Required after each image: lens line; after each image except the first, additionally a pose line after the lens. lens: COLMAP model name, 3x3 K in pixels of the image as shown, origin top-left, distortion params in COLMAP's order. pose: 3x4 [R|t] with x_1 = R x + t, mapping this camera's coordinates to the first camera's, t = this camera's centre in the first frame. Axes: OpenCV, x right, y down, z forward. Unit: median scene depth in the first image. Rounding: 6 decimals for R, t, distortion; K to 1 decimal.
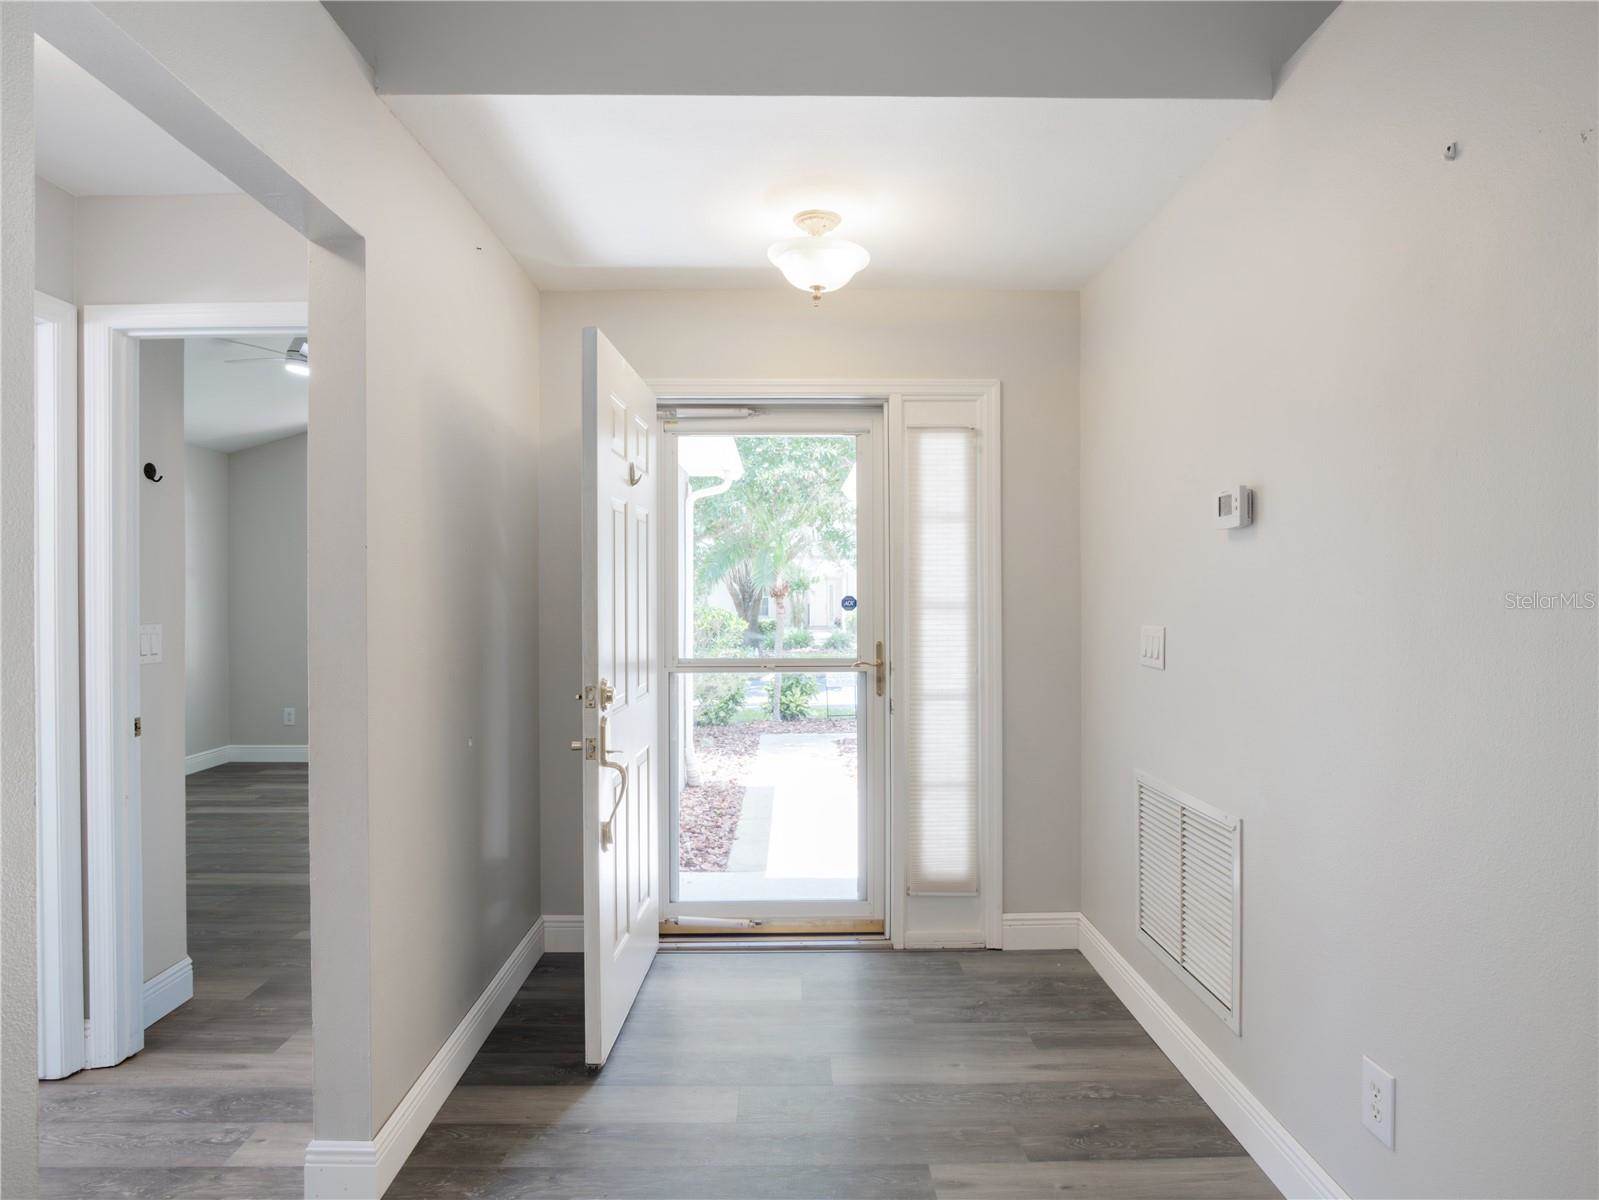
lens RADIAL K [[959.0, 0, 800.0], [0, 959.0, 599.9], [0, 0, 1]] dist [-0.025658, 0.007442]
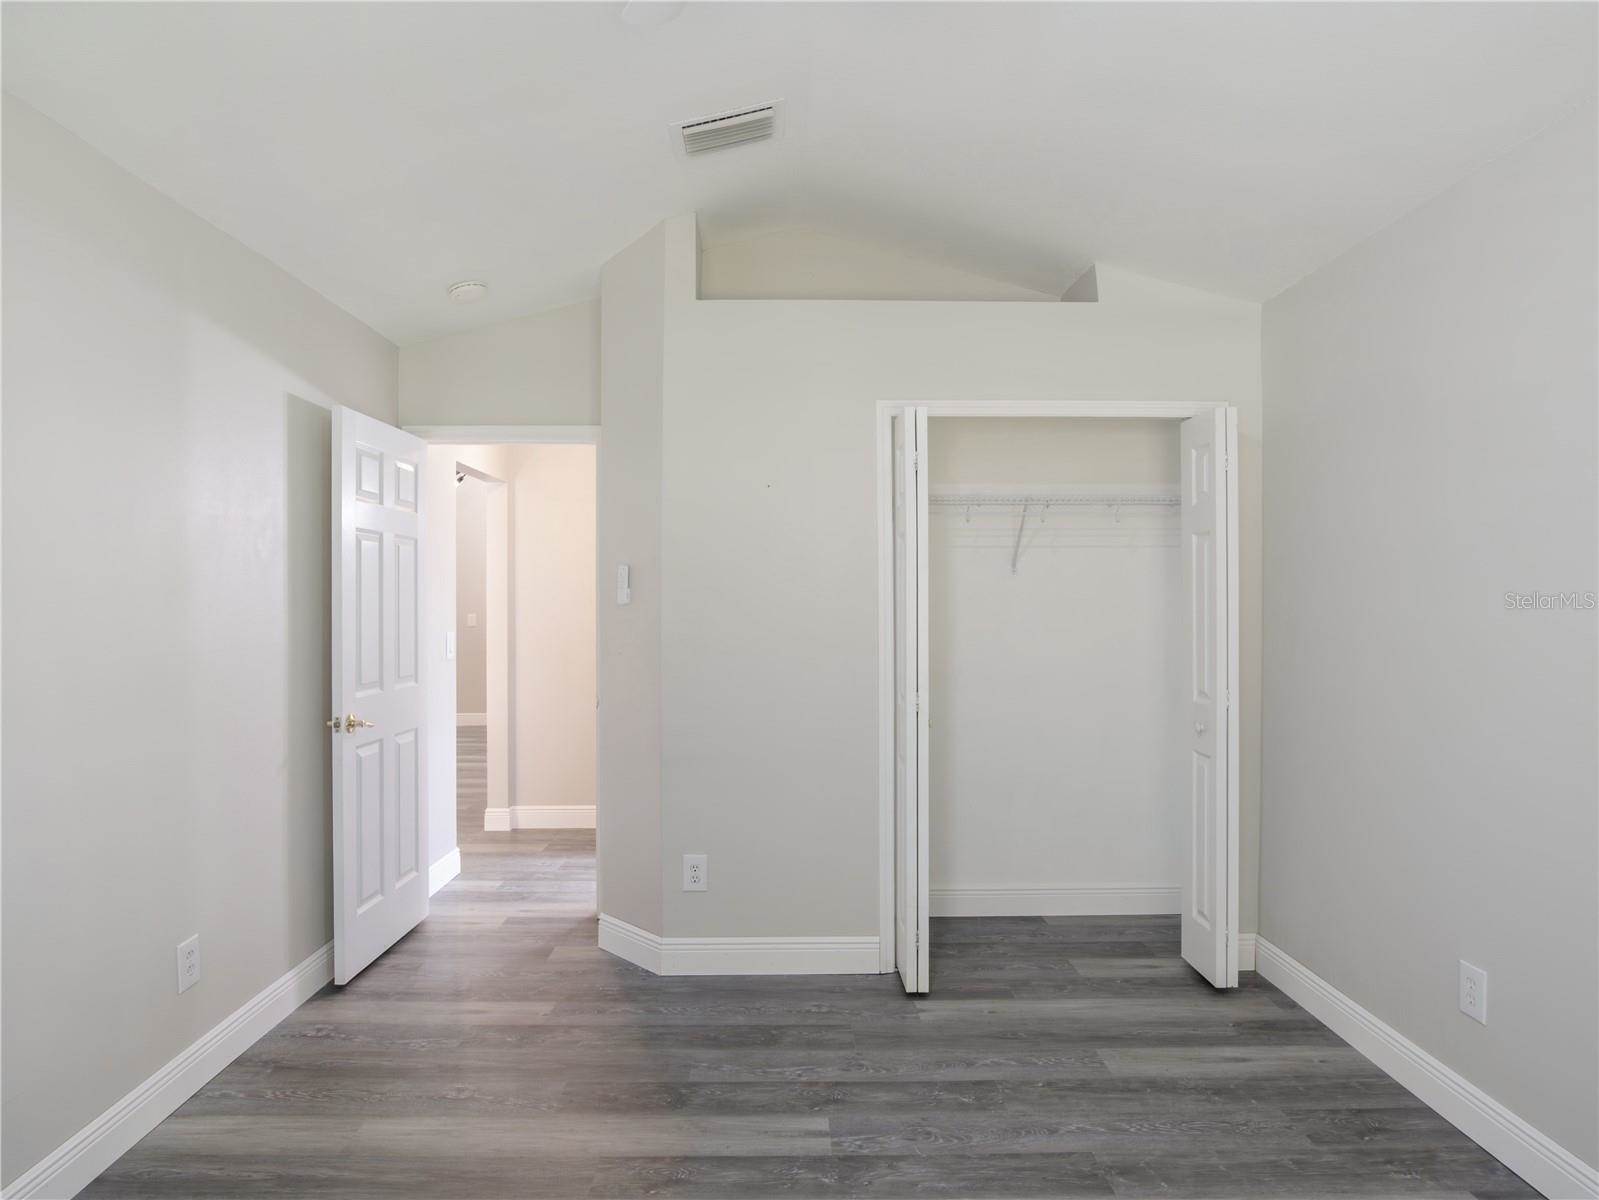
lens RADIAL K [[959.0, 0, 797.7], [0, 959.0, 602.8], [0, 0, 1]] dist [-0.025658, 0.007442]
pose [[-0.999991, 0.003663, -0.001931, -1.189377], [0.003655, 0.999985, 0.004138, -0.031309], [0.001946, 0.004131, -0.999990, 2.947483]]
